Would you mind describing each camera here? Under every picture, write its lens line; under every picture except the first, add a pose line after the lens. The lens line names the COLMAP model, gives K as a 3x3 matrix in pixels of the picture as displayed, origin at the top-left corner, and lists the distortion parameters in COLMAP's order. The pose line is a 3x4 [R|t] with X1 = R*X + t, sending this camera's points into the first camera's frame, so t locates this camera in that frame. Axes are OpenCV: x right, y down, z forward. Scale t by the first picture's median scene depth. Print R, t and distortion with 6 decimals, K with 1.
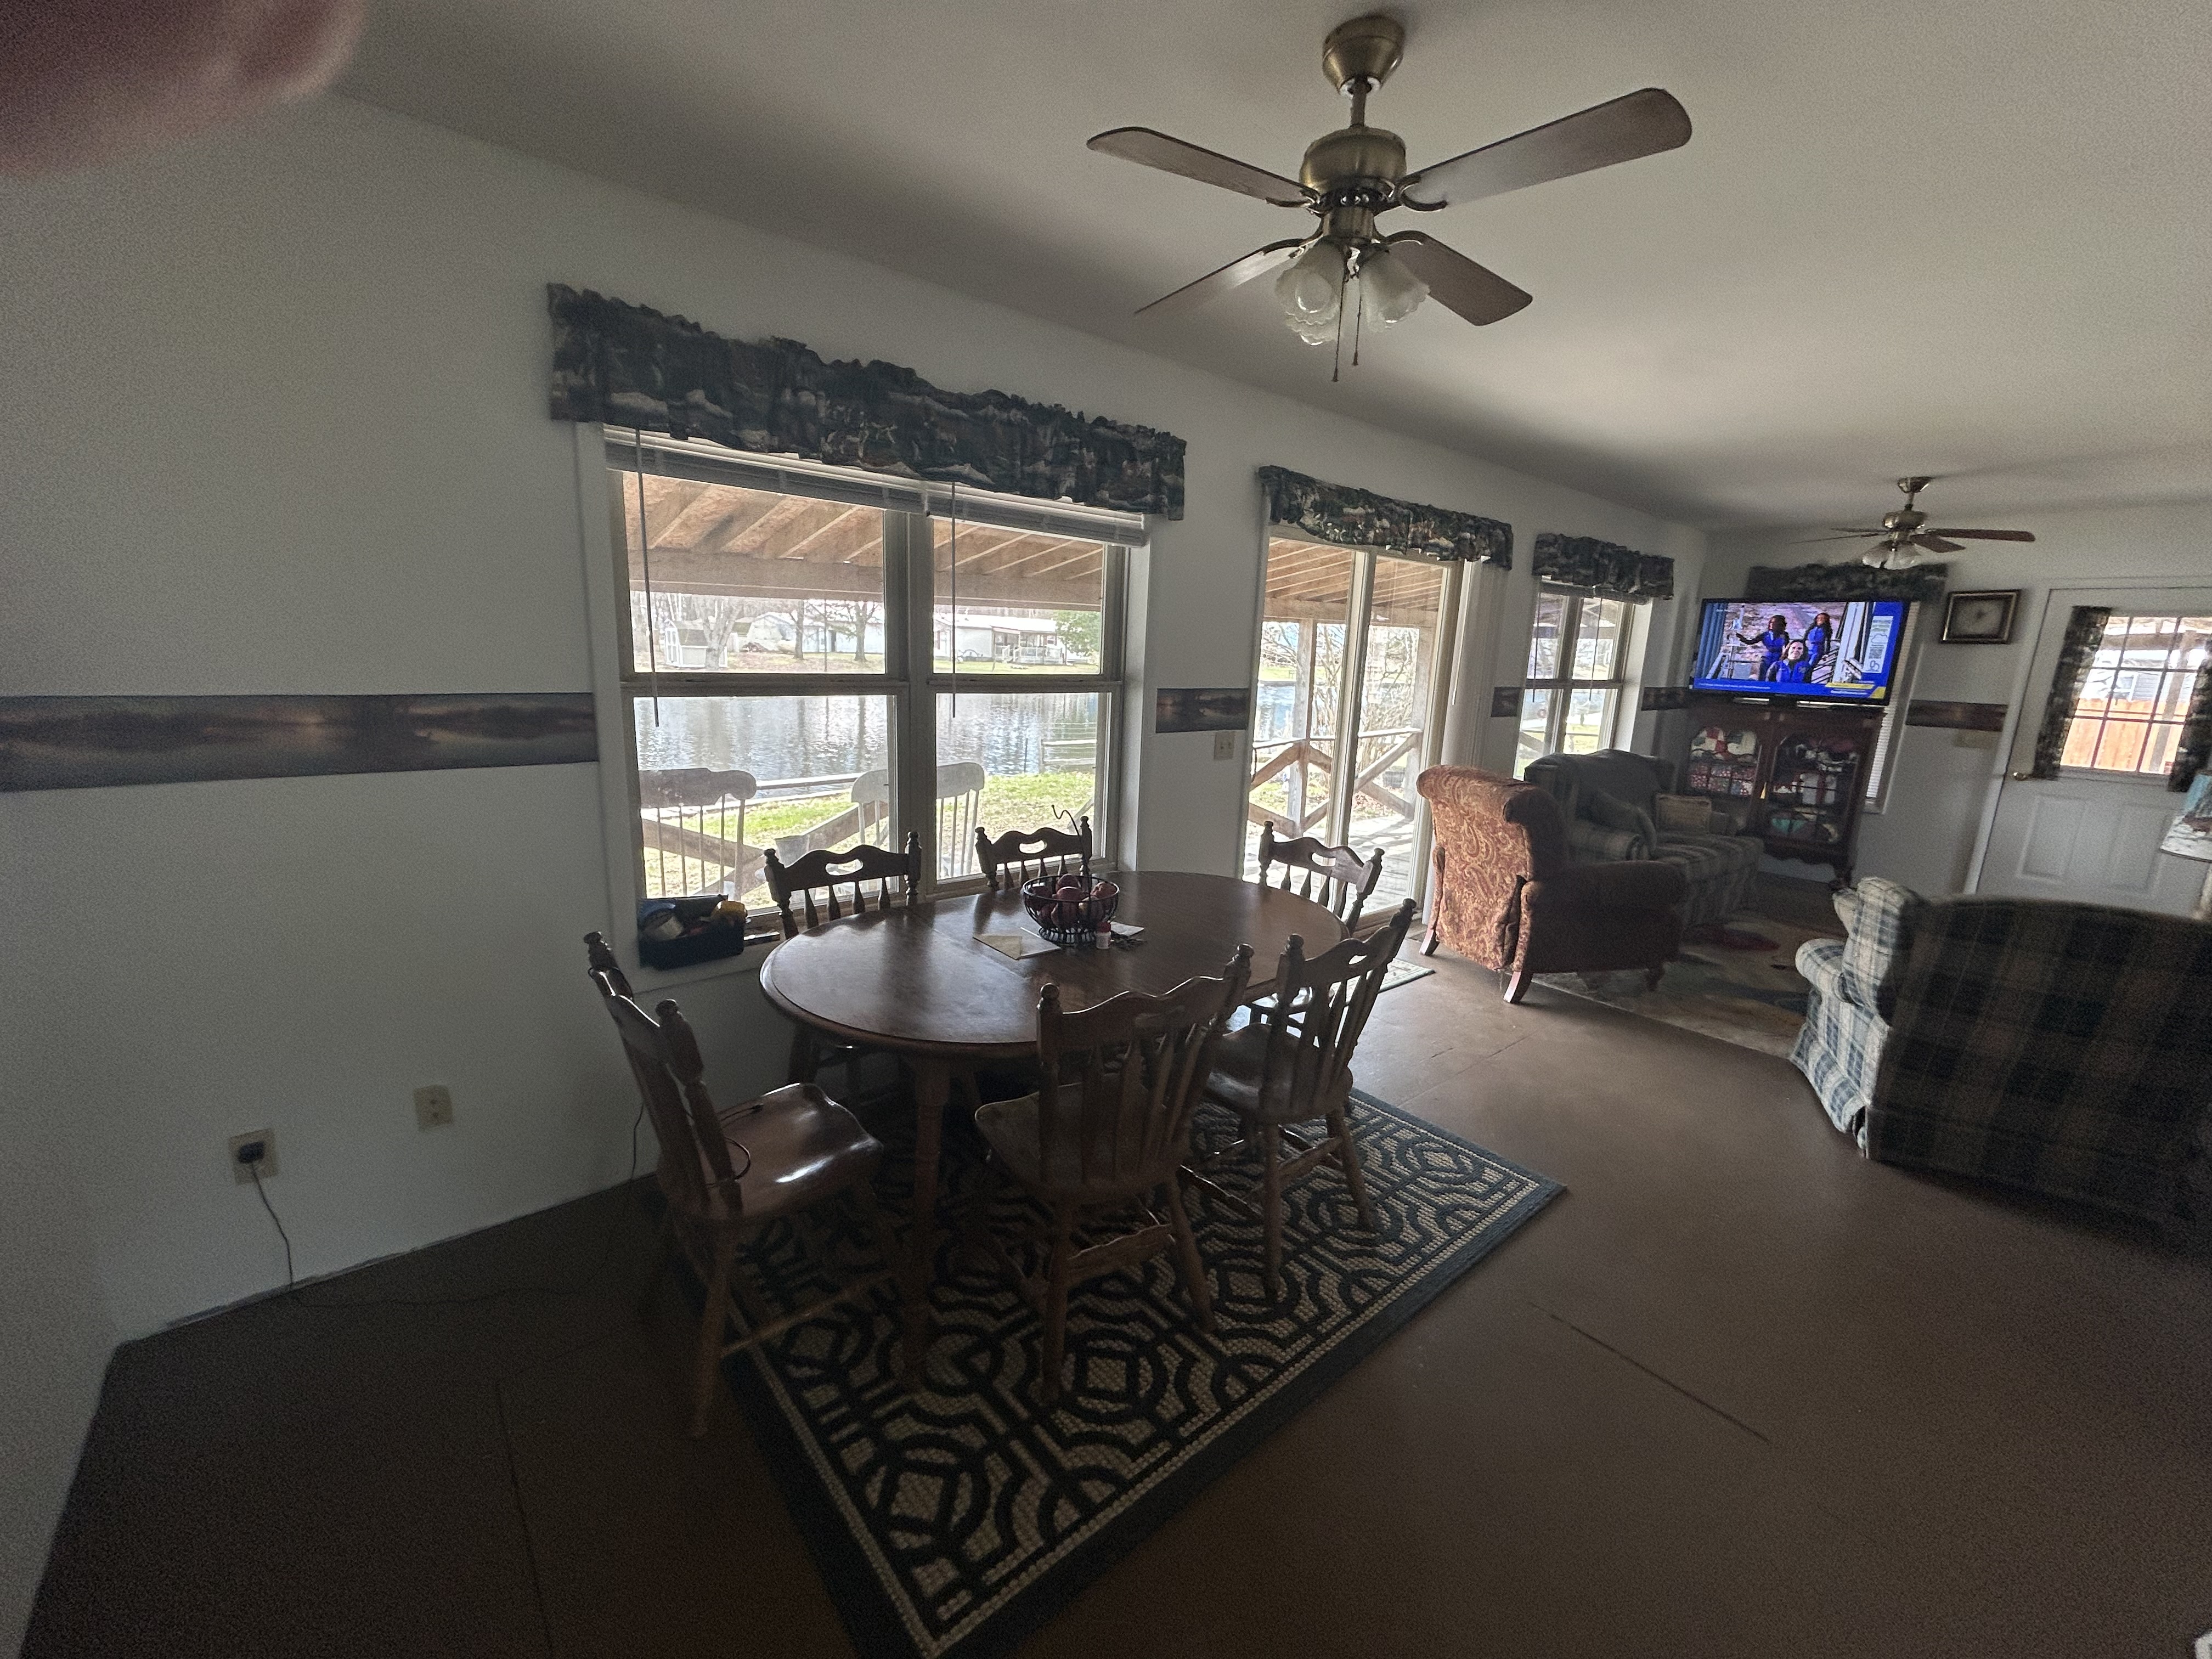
lens RADIAL K [[887.8, 0, 1106.8], [0, 887.8, 827.6], [0, 0, 1]] dist [-0.011617, 0.009897]
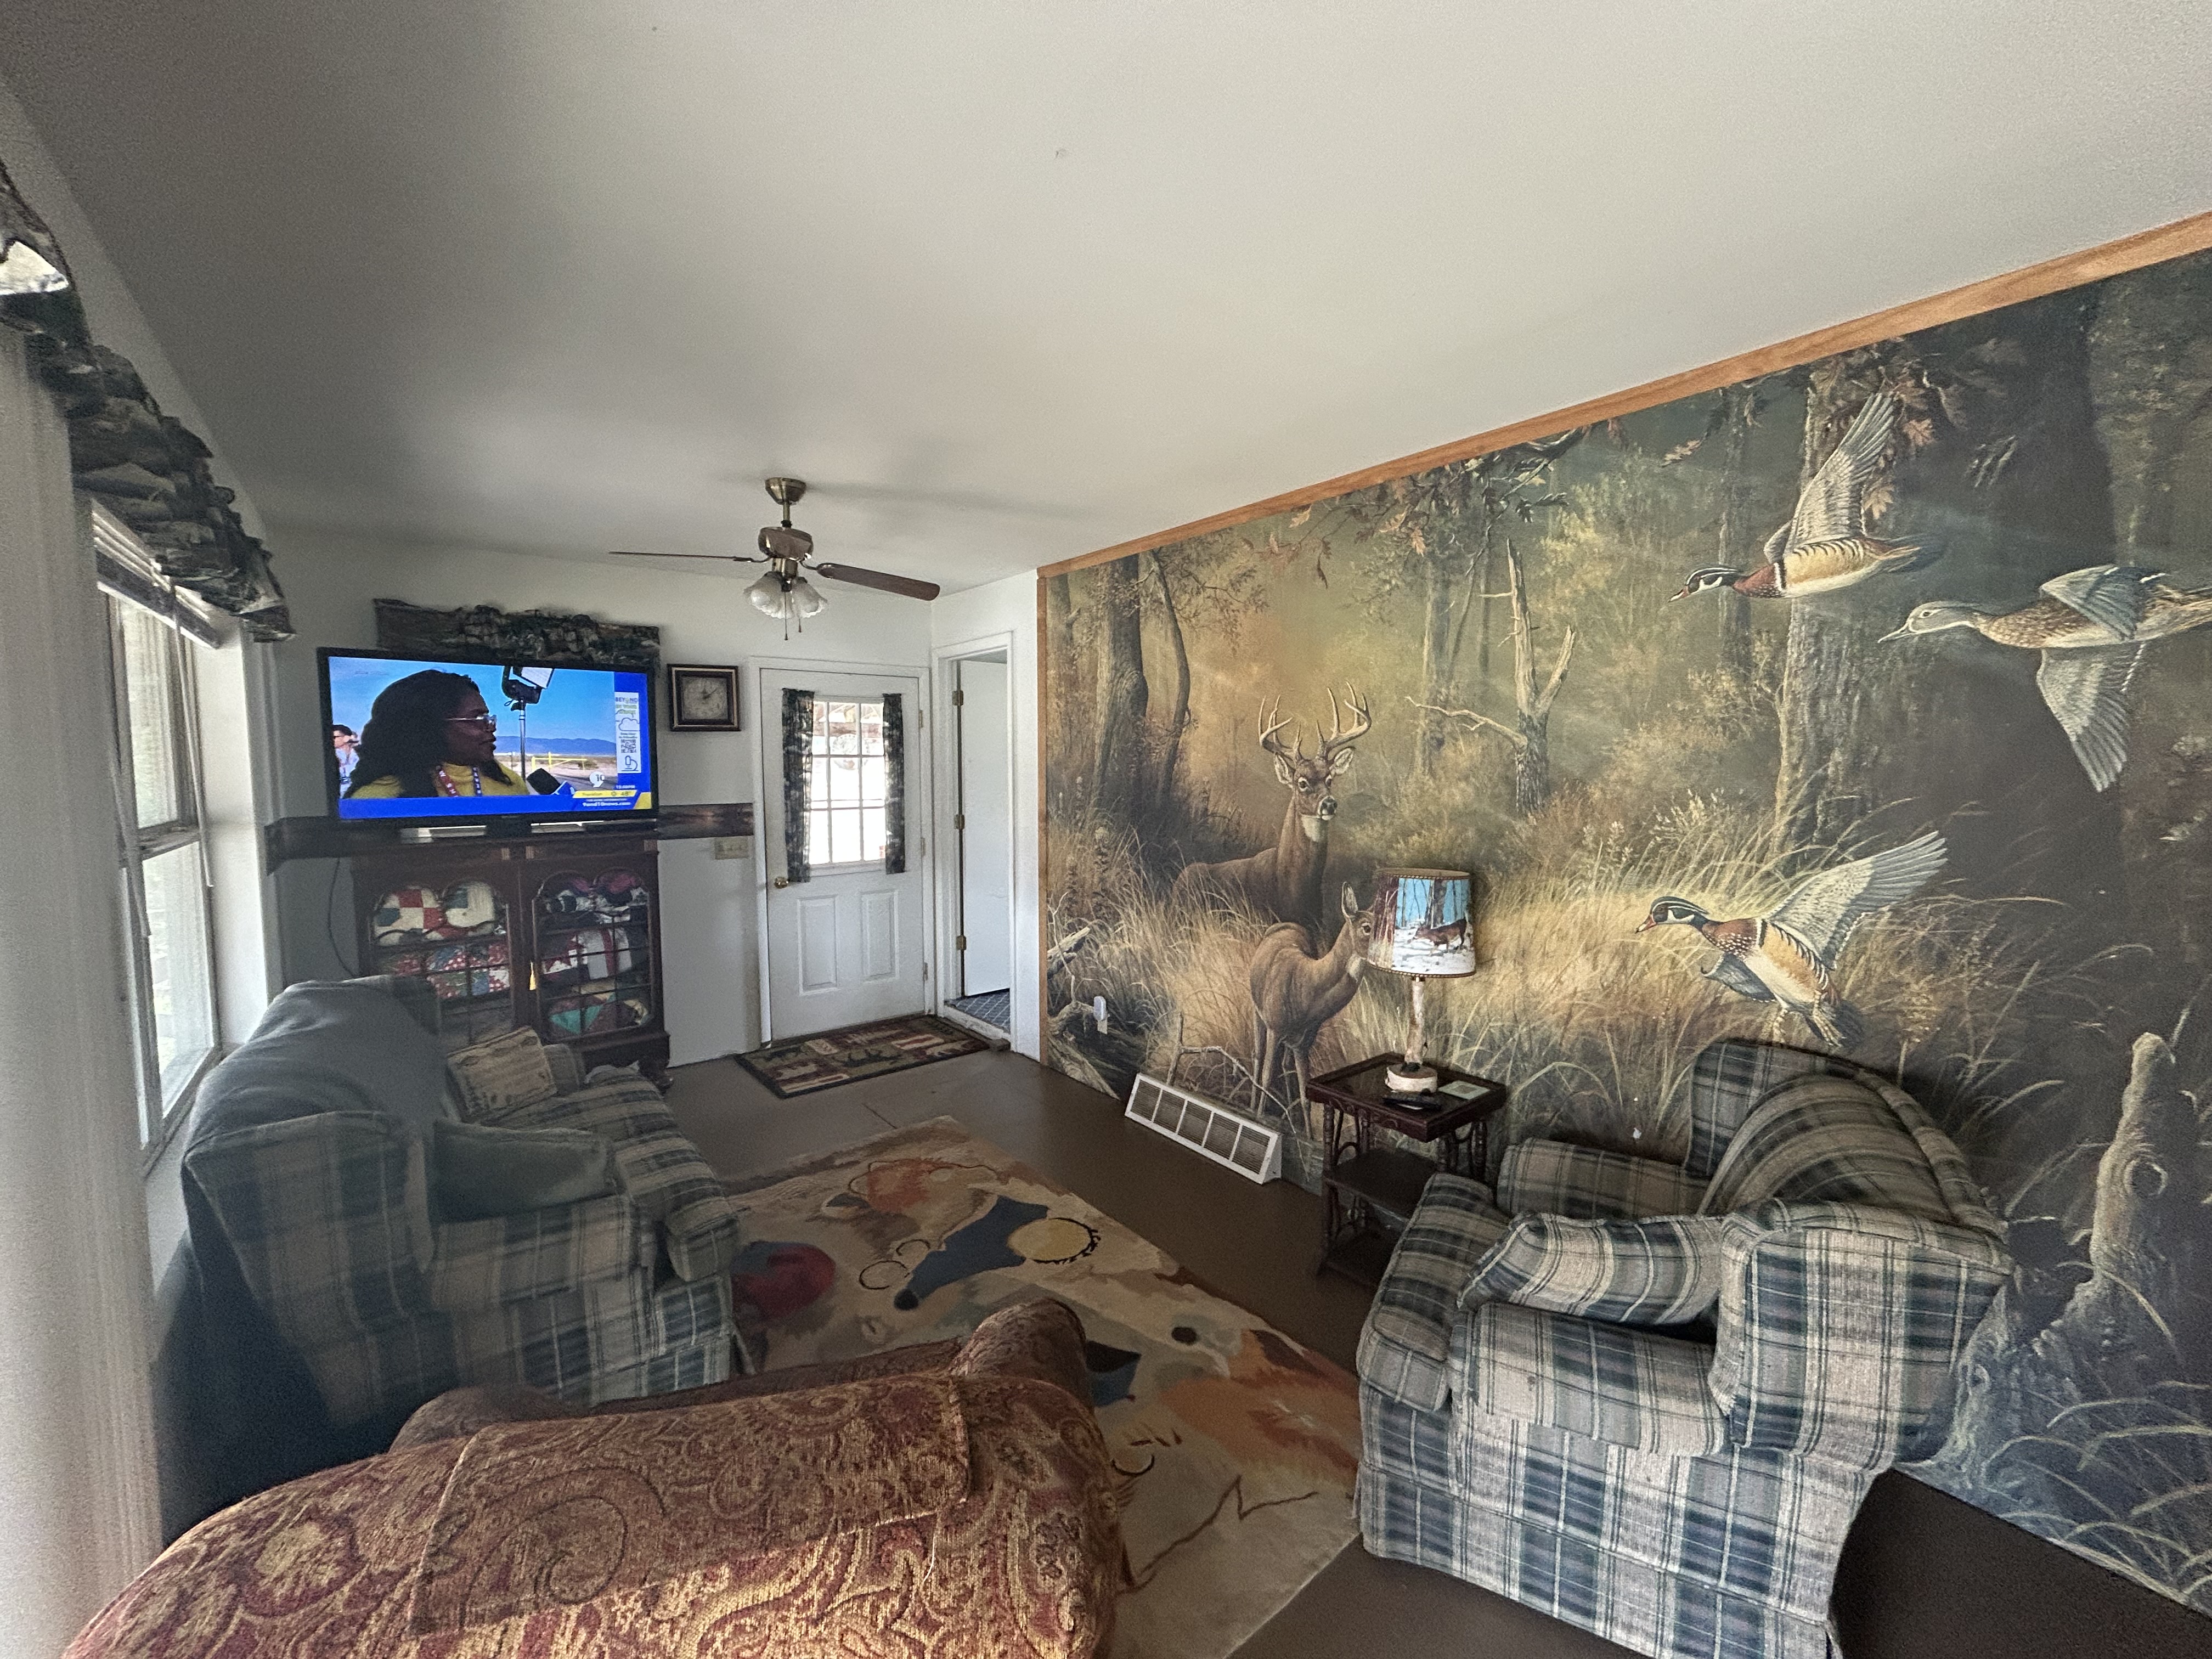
lens RADIAL K [[891.2, 0, 1111.7], [0, 891.2, 825.9], [0, 0, 1]] dist [-0.013424, -0.000017]
pose [[0.029710, -0.111666, 0.993302, 0.294408], [0.208793, 0.972512, 0.103083, -0.200574], [-0.977508, 0.204332, 0.052209, 0.951179]]
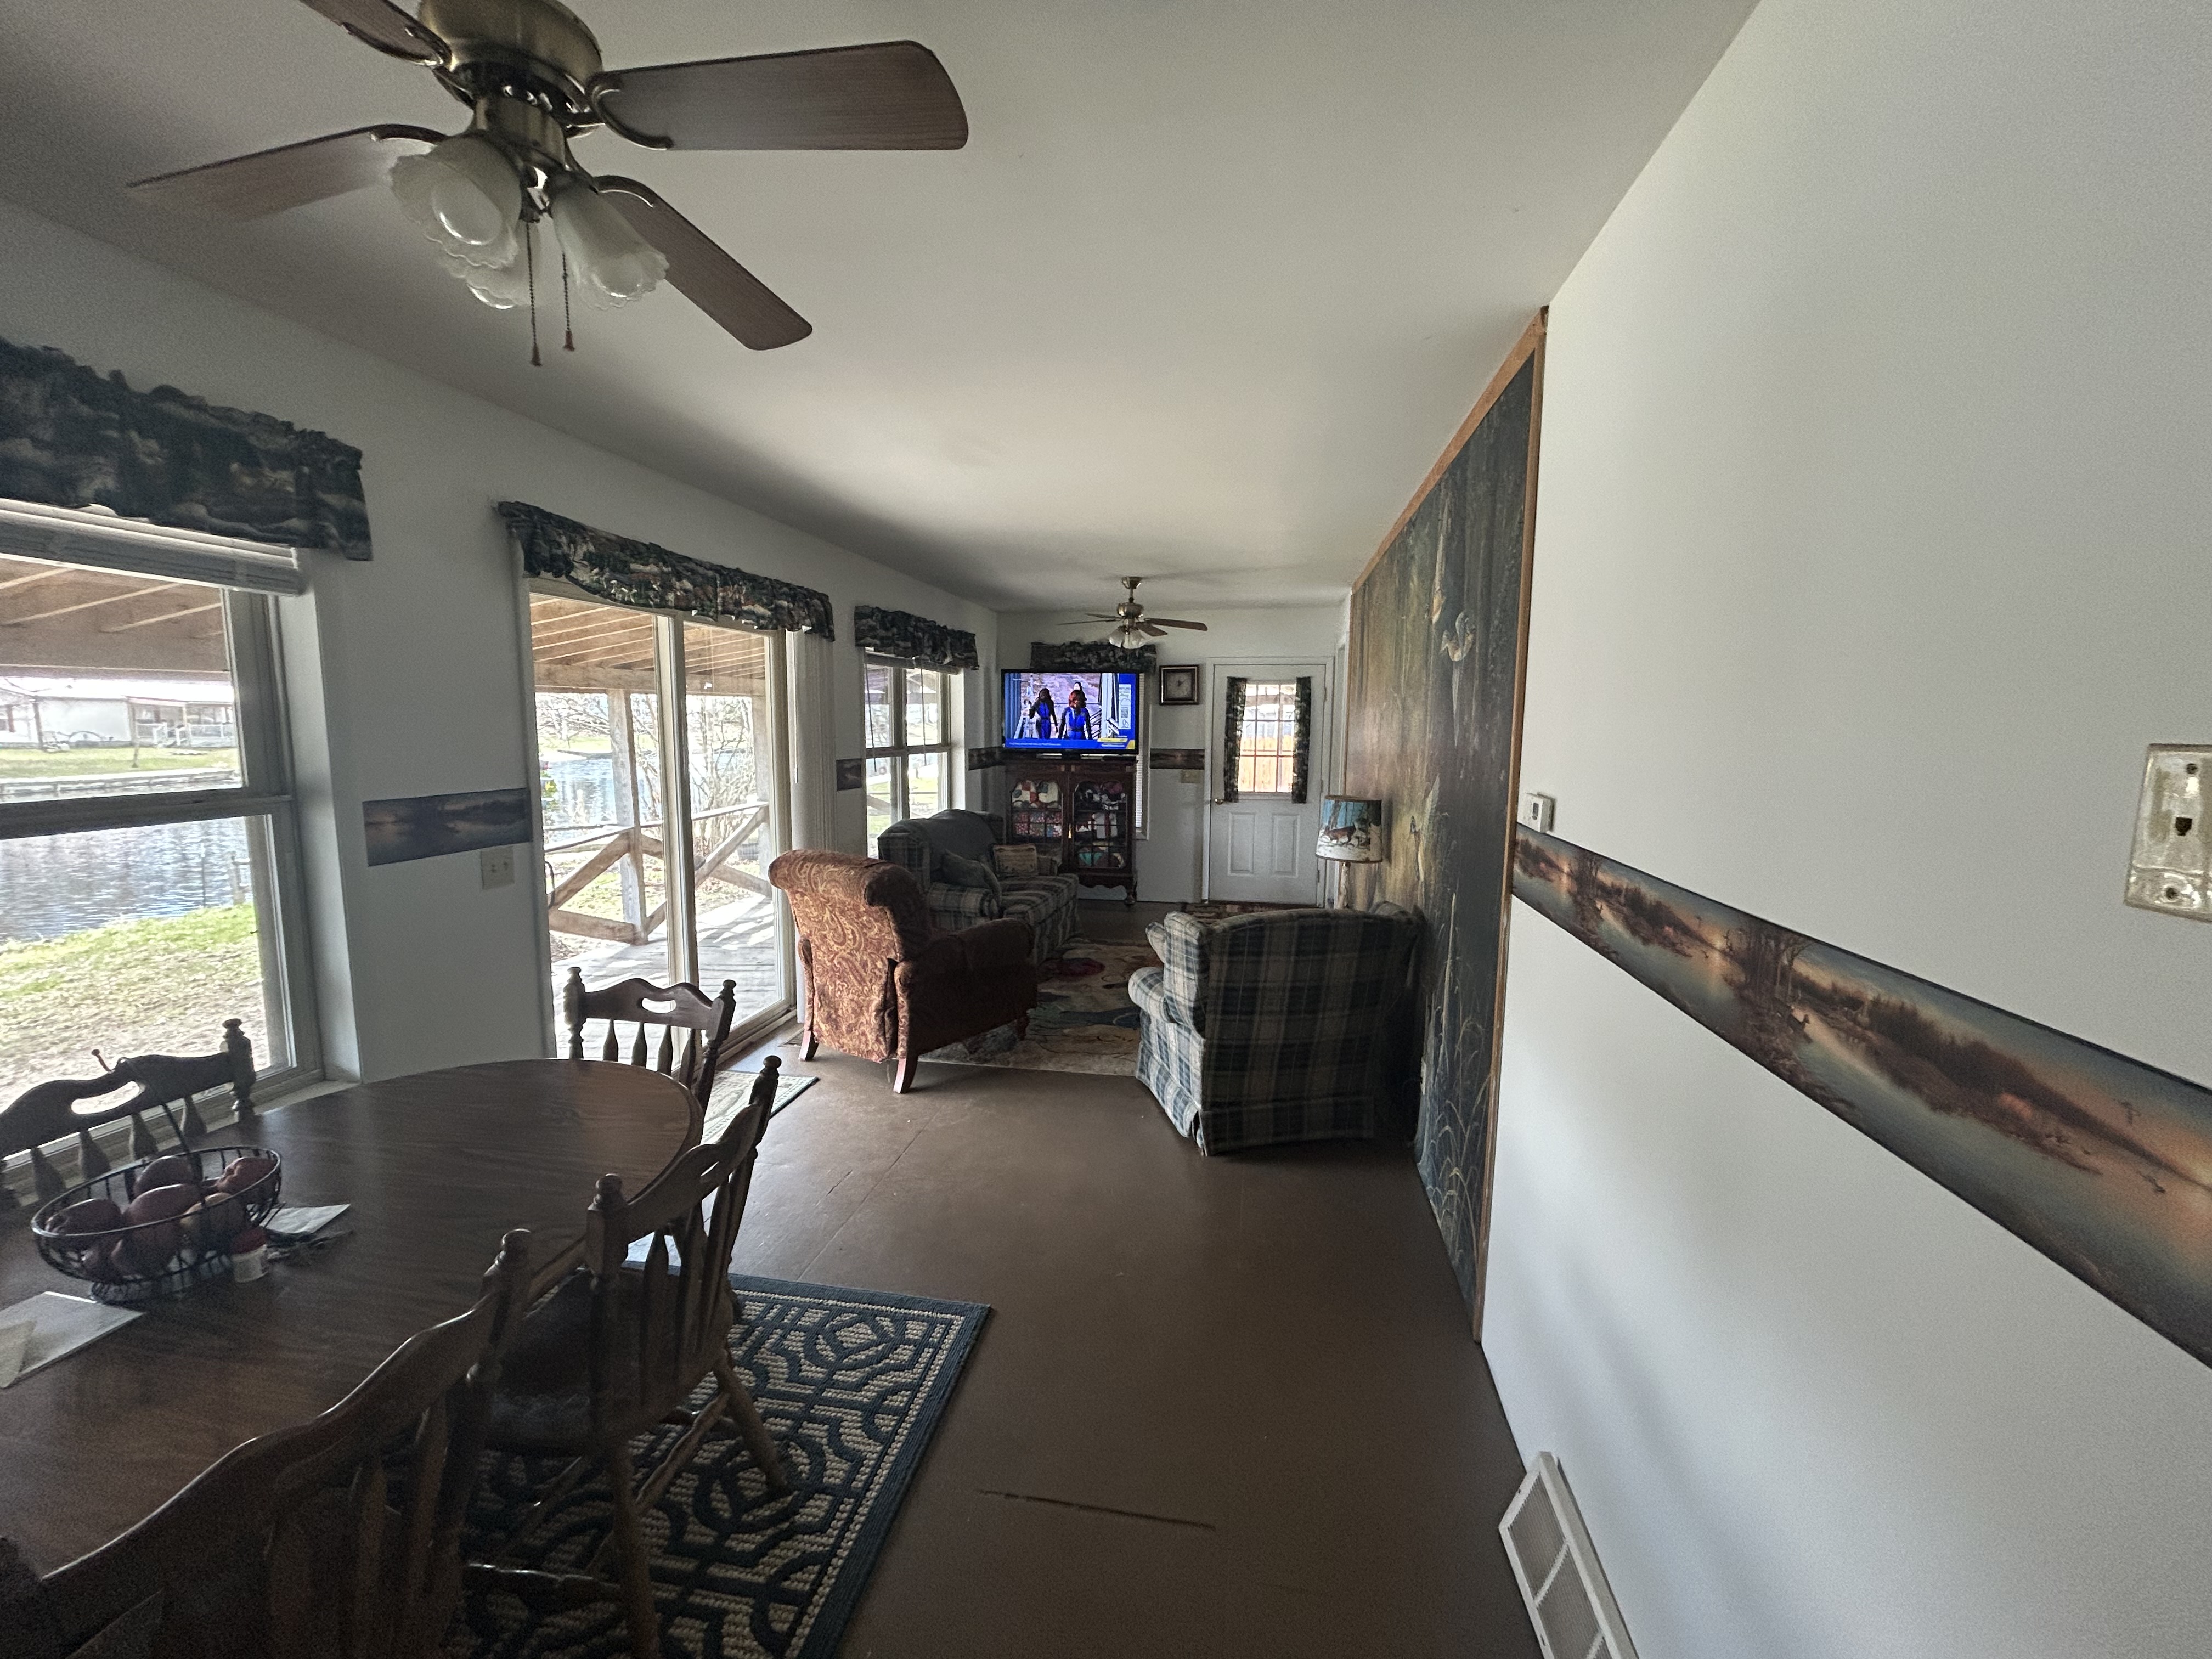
lens RADIAL K [[888.2, 0, 1102.7], [0, 888.2, 822.0], [0, 0, 1]] dist [-0.000864, 0.000048]
pose [[0.764484, -0.104172, 0.636170, 0.052607], [0.151795, 0.988197, -0.020595, -0.038839], [-0.626516, 0.112312, 0.771274, 0.113008]]
